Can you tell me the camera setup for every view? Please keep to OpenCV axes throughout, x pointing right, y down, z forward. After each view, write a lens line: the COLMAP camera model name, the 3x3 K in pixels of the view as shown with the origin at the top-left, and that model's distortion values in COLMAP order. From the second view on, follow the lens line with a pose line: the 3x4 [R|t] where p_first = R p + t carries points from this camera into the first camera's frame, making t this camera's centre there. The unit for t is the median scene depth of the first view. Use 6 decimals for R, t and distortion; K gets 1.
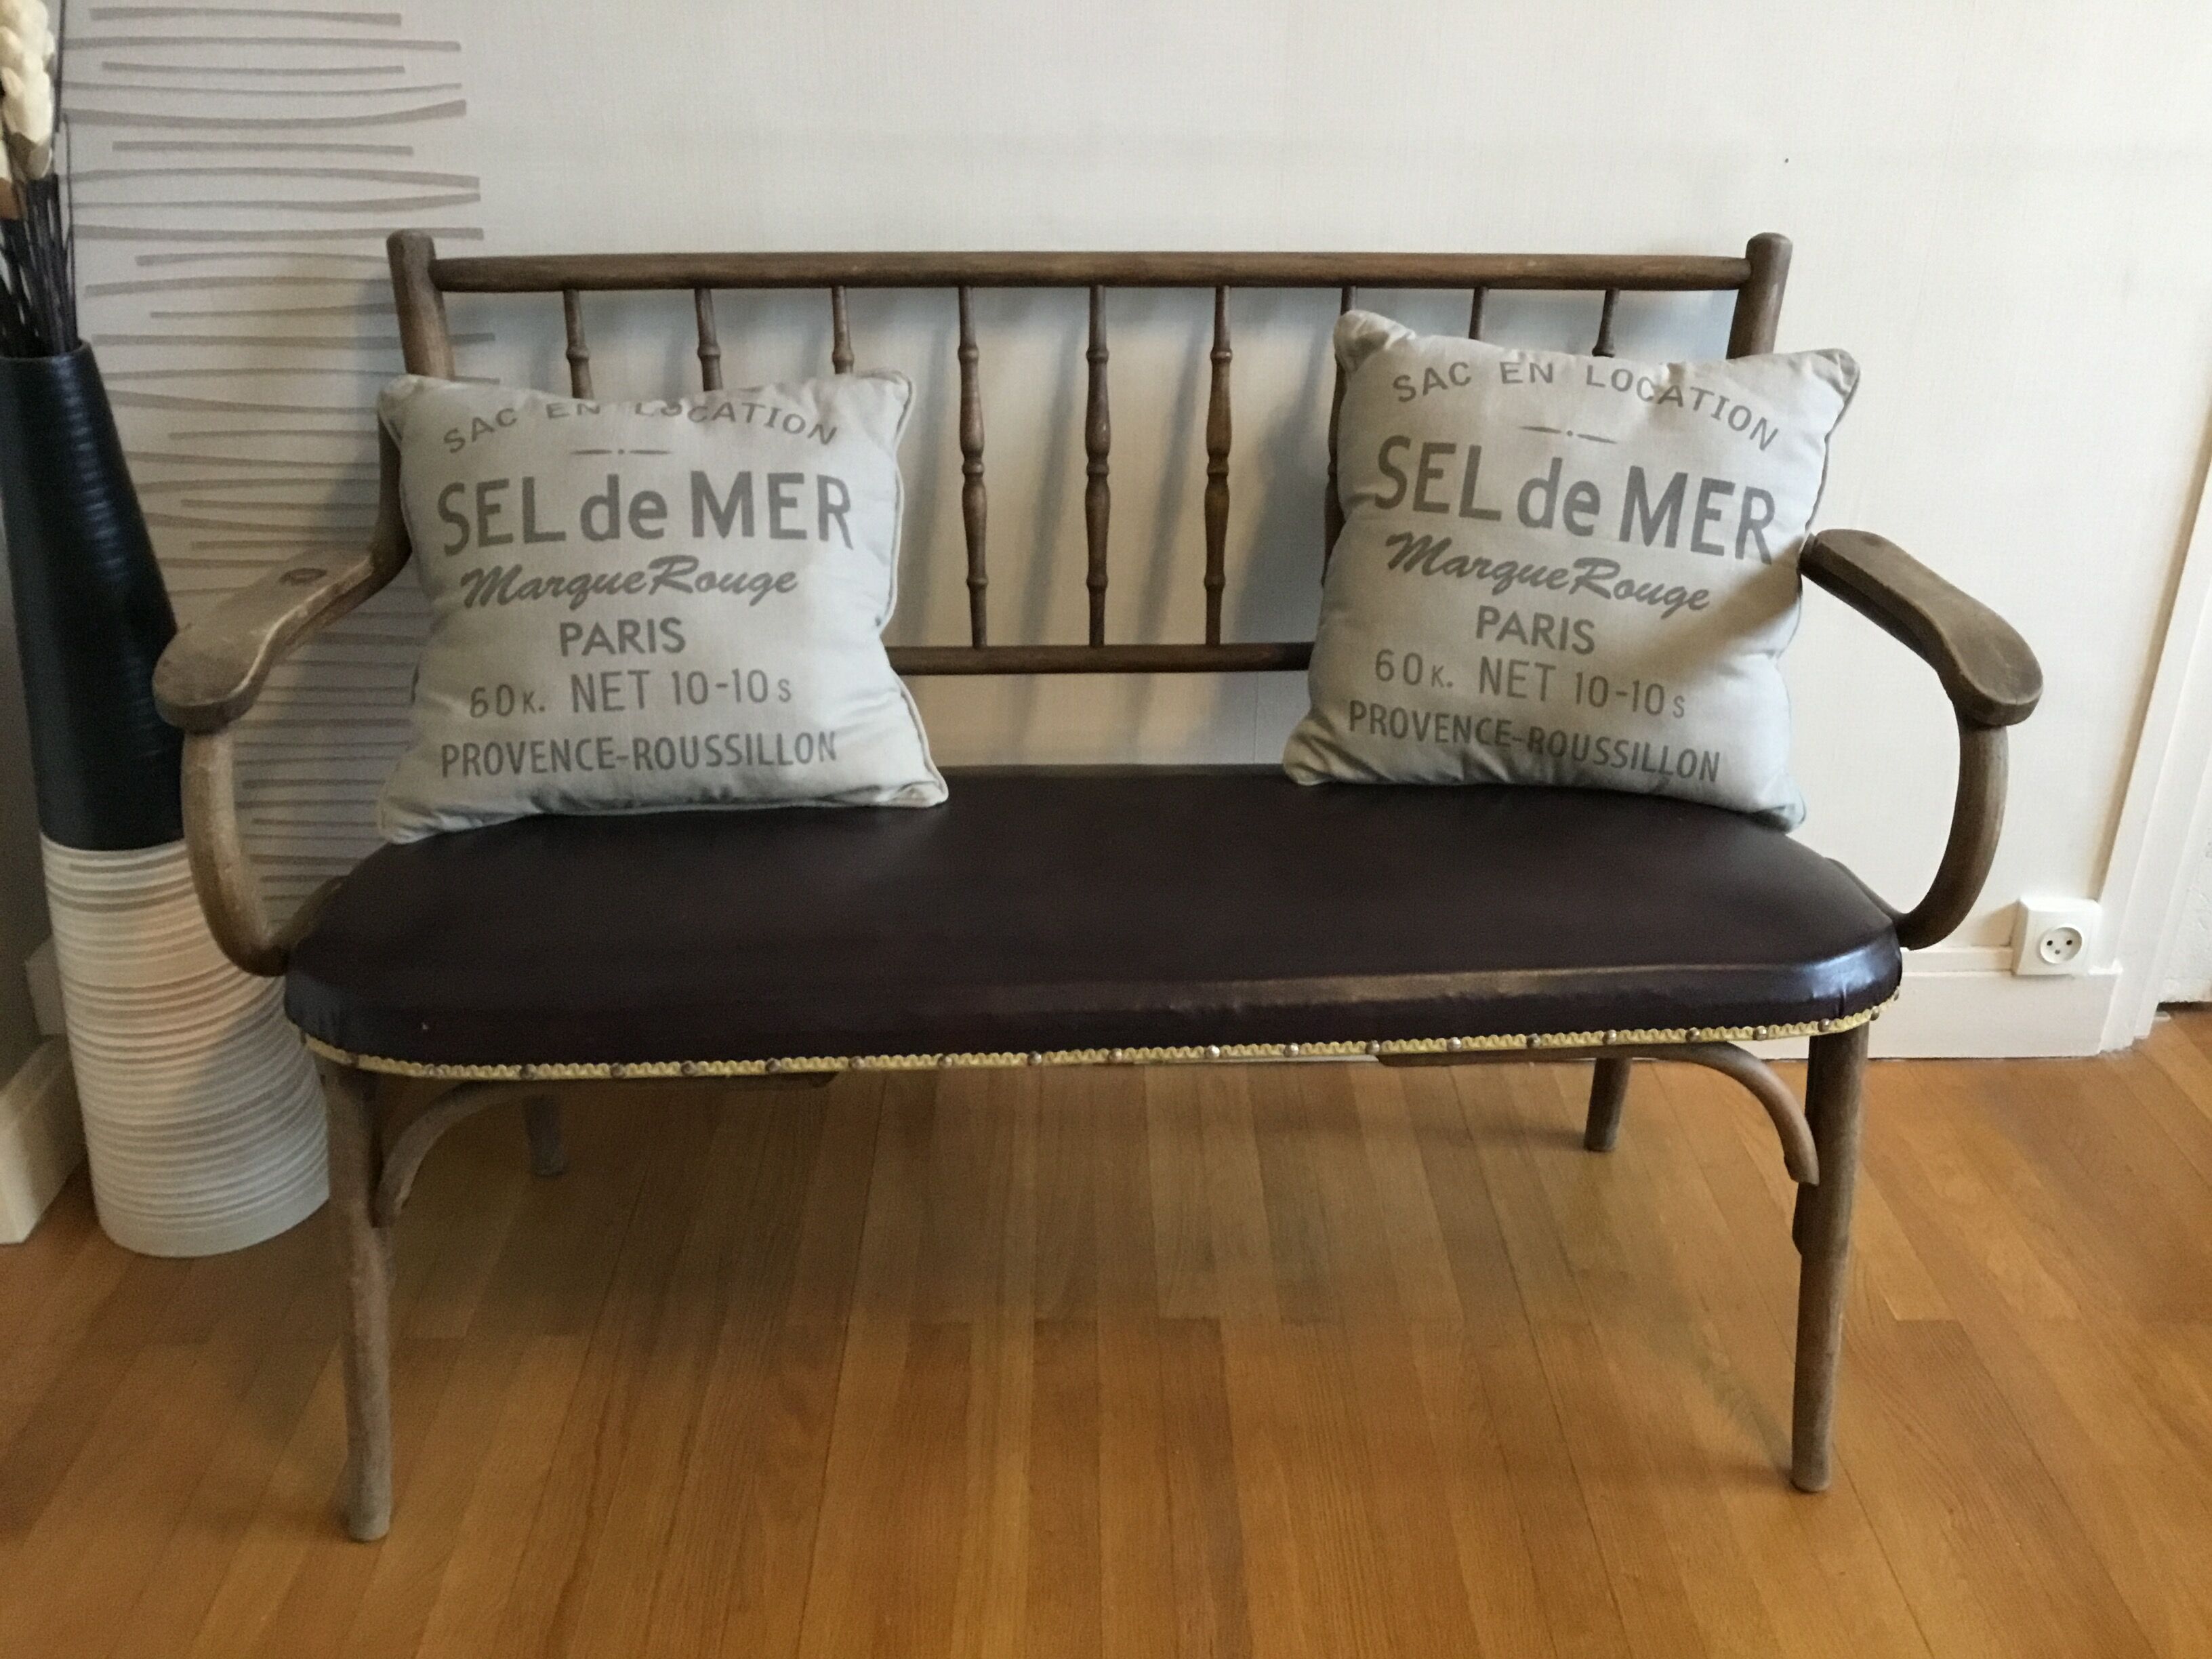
lens RADIAL K [[2040.1, 0, 1139.3], [0, 2040.1, 858.9], [0, 0, 1]] dist [0.028596, 0.000000]
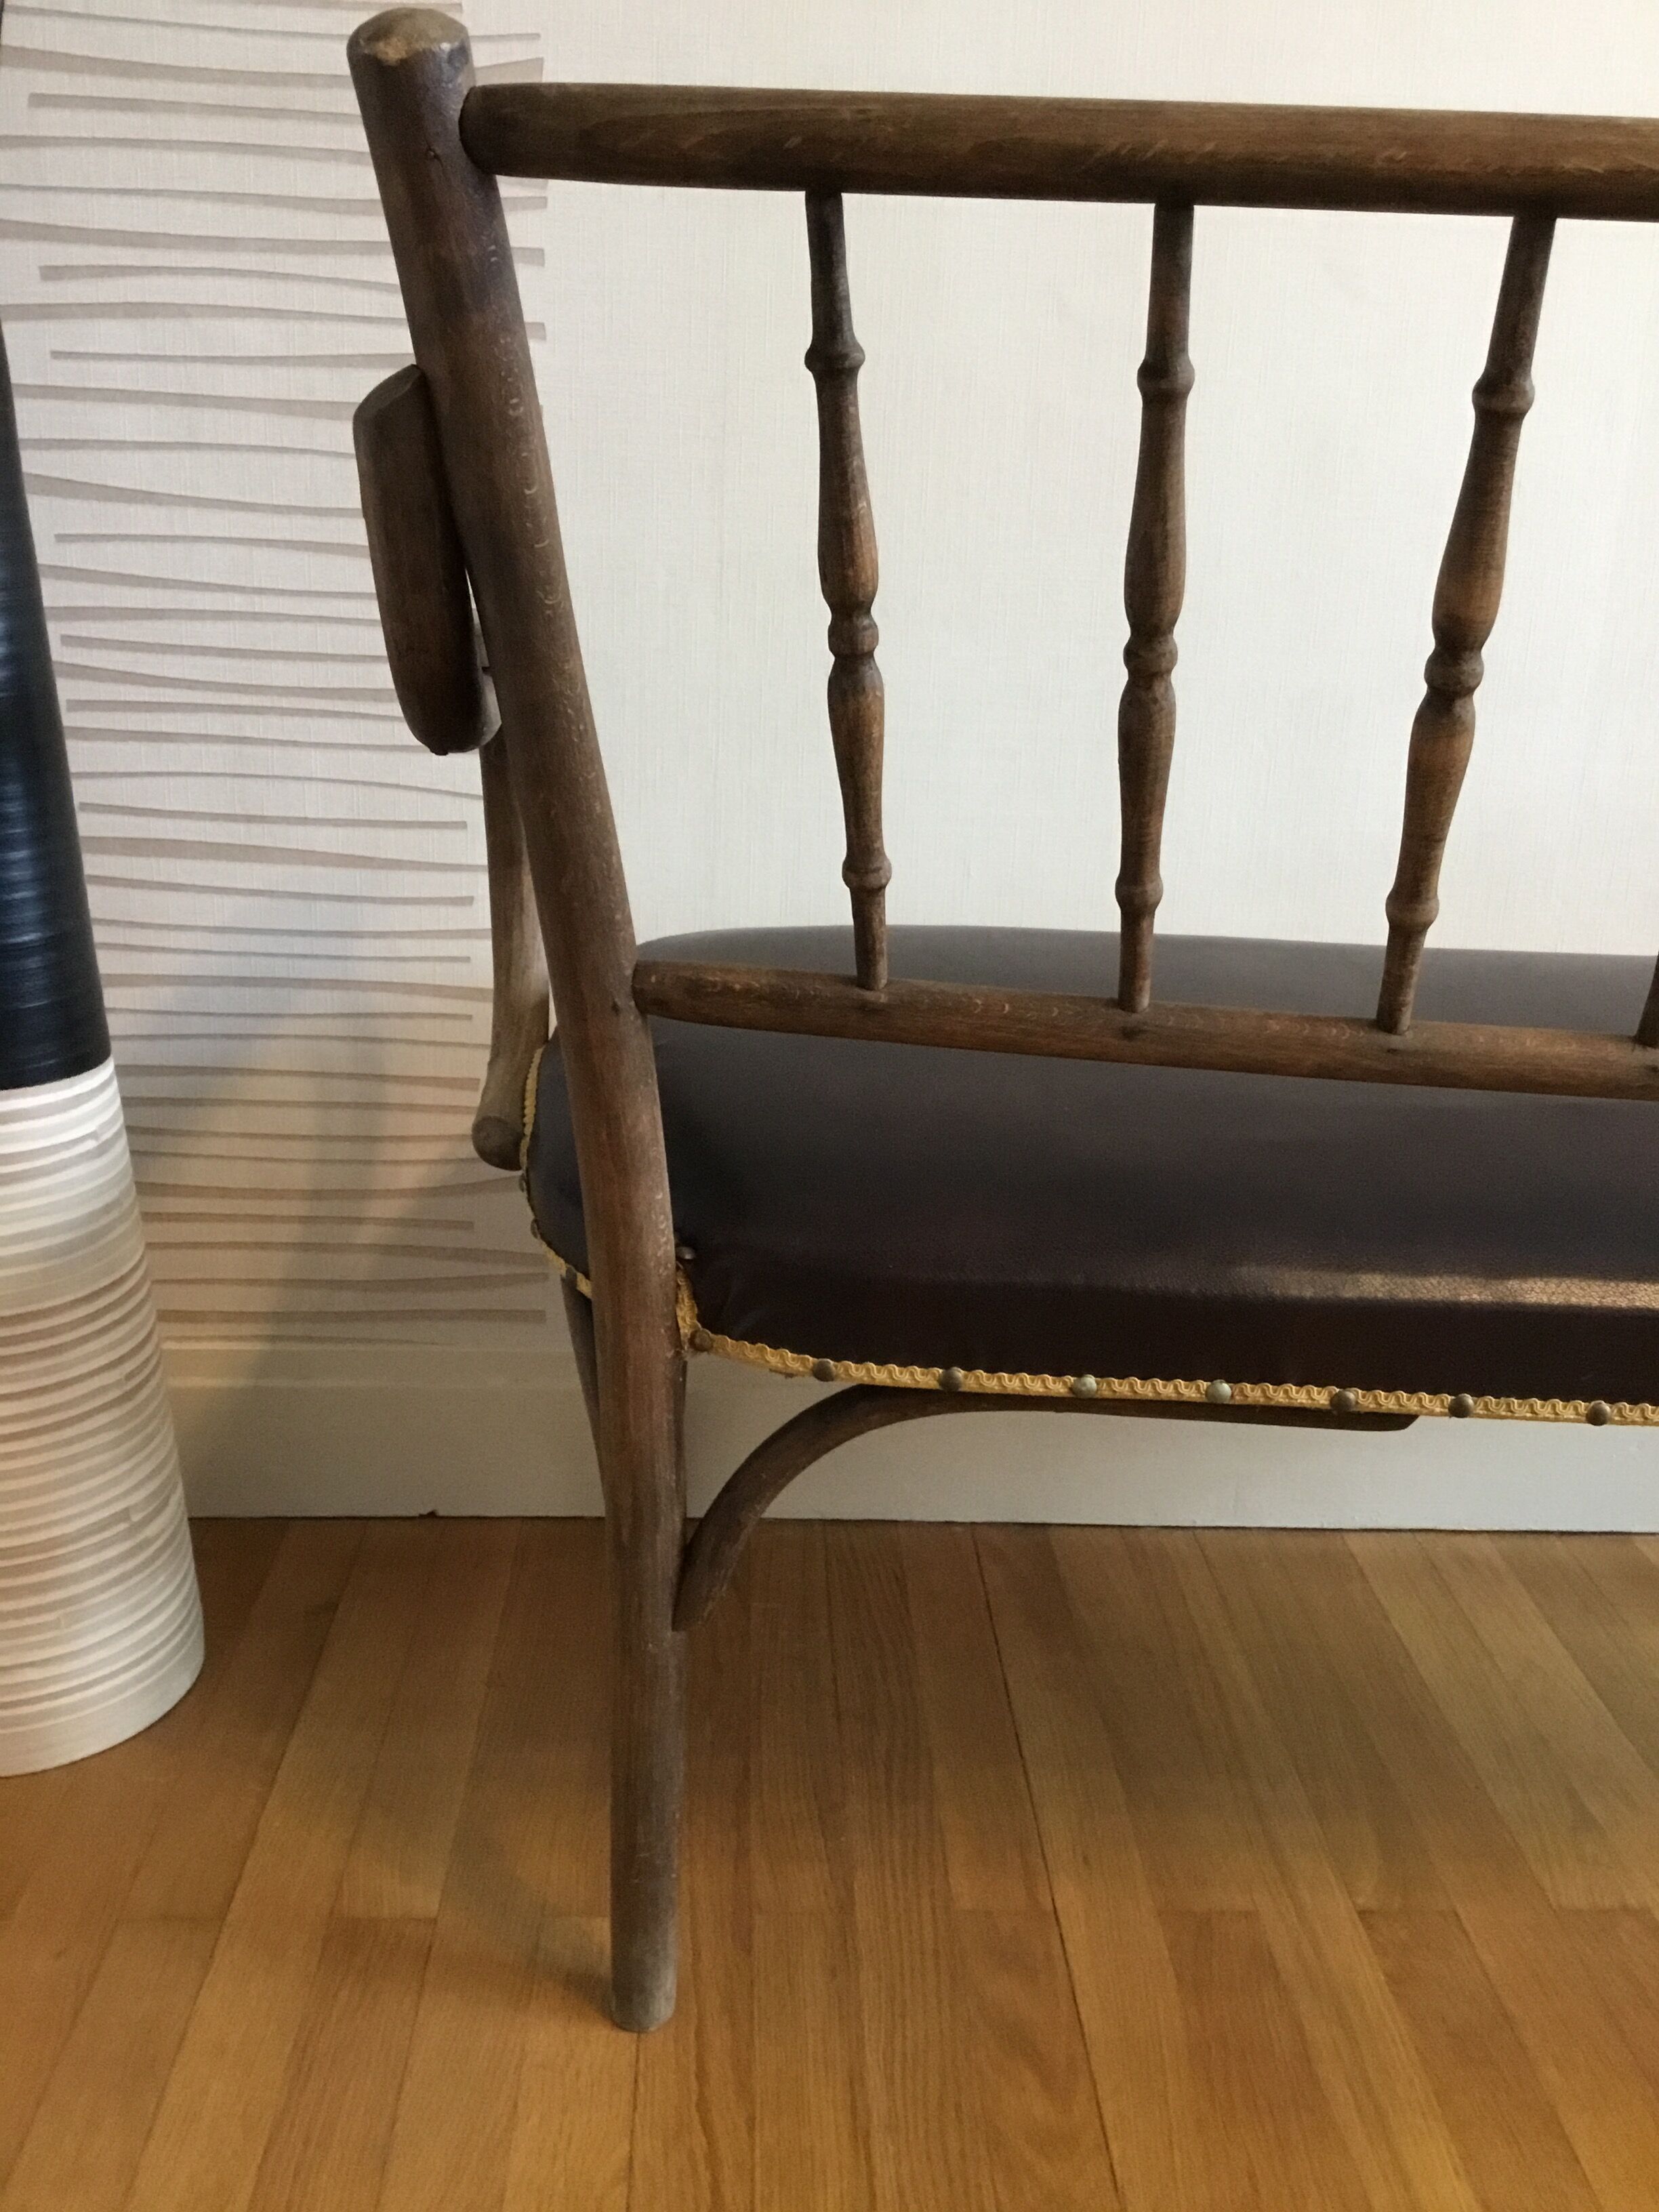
lens RADIAL K [[2040.1, 0, 811.0], [0, 2040.1, 1130.3], [0, 0, 1]] dist [0.028596, 0.000000]
pose [[0.999416, 0.024670, 0.023649, -0.240866], [-0.020259, 0.984998, -0.171372, 0.107124], [-0.027522, 0.170793, 0.984923, 0.365666]]
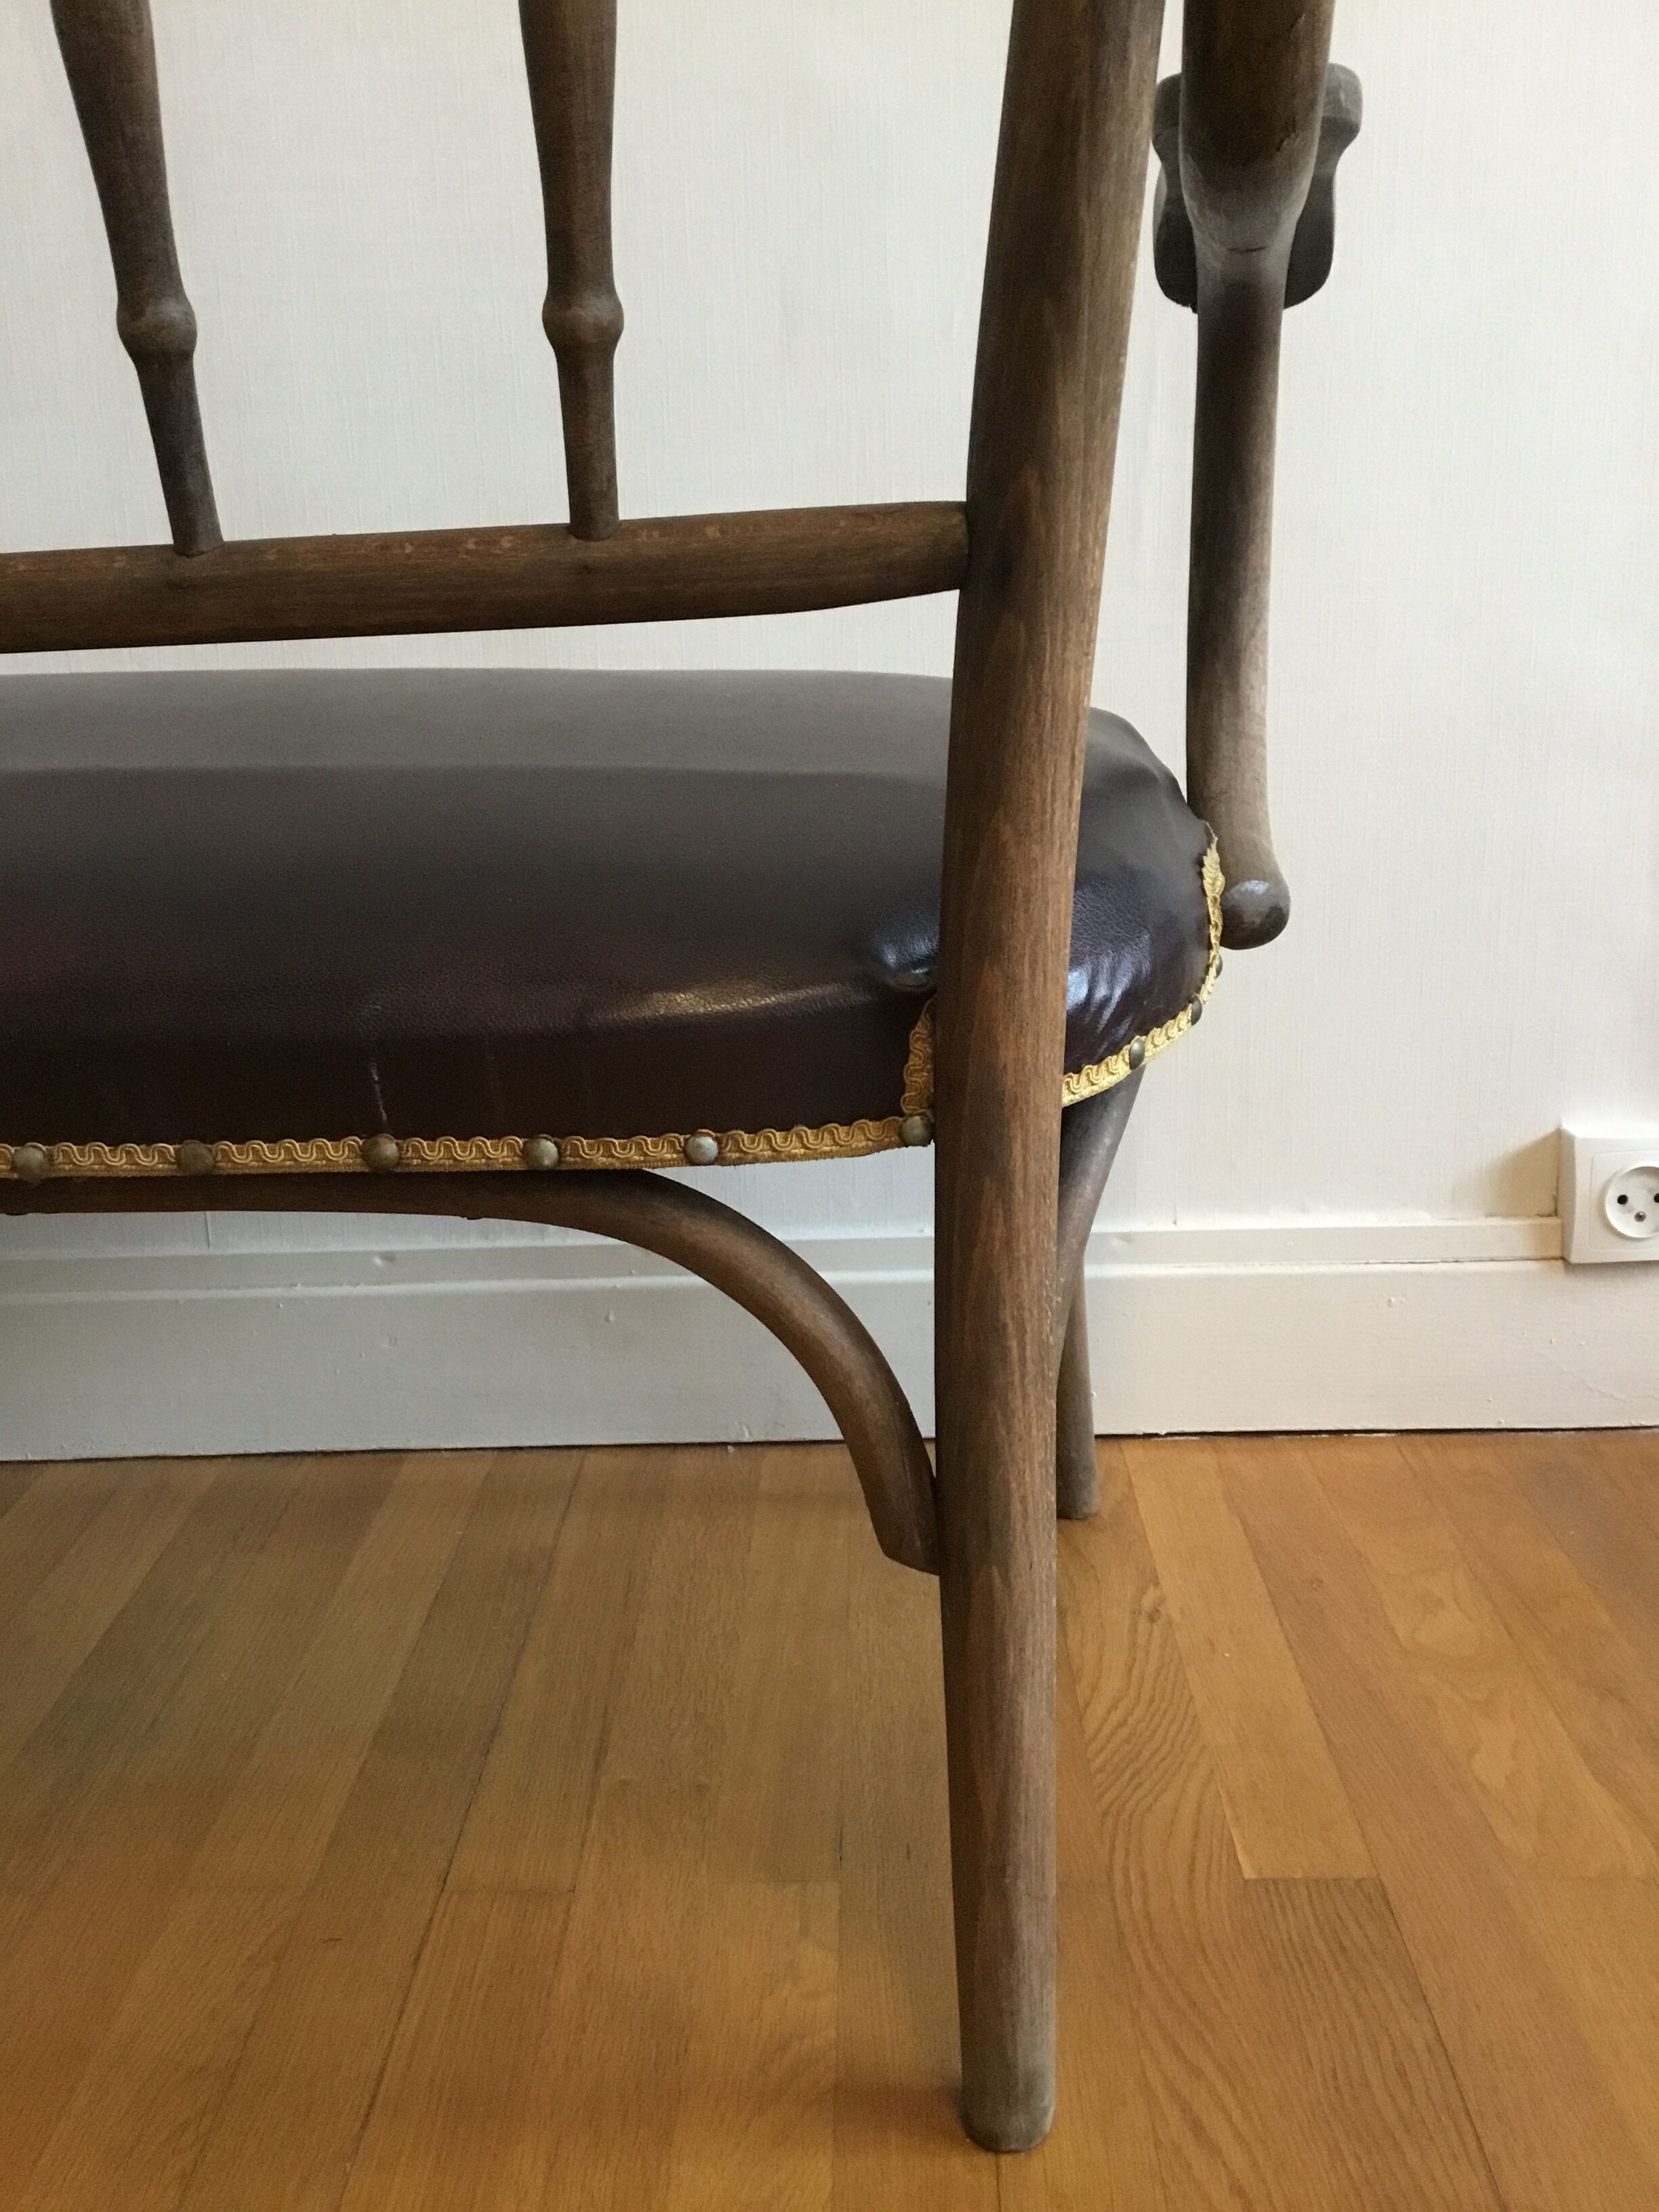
lens RADIAL K [[2040.1, 0, 850.3], [0, 2040.1, 1112.6], [0, 0, 1]] dist [0.028596, 0.000000]
pose [[0.997800, -0.029481, -0.059386, 0.325057], [0.016604, 0.978269, -0.206672, 0.156405], [0.064188, 0.205231, 0.976606, 0.530972]]
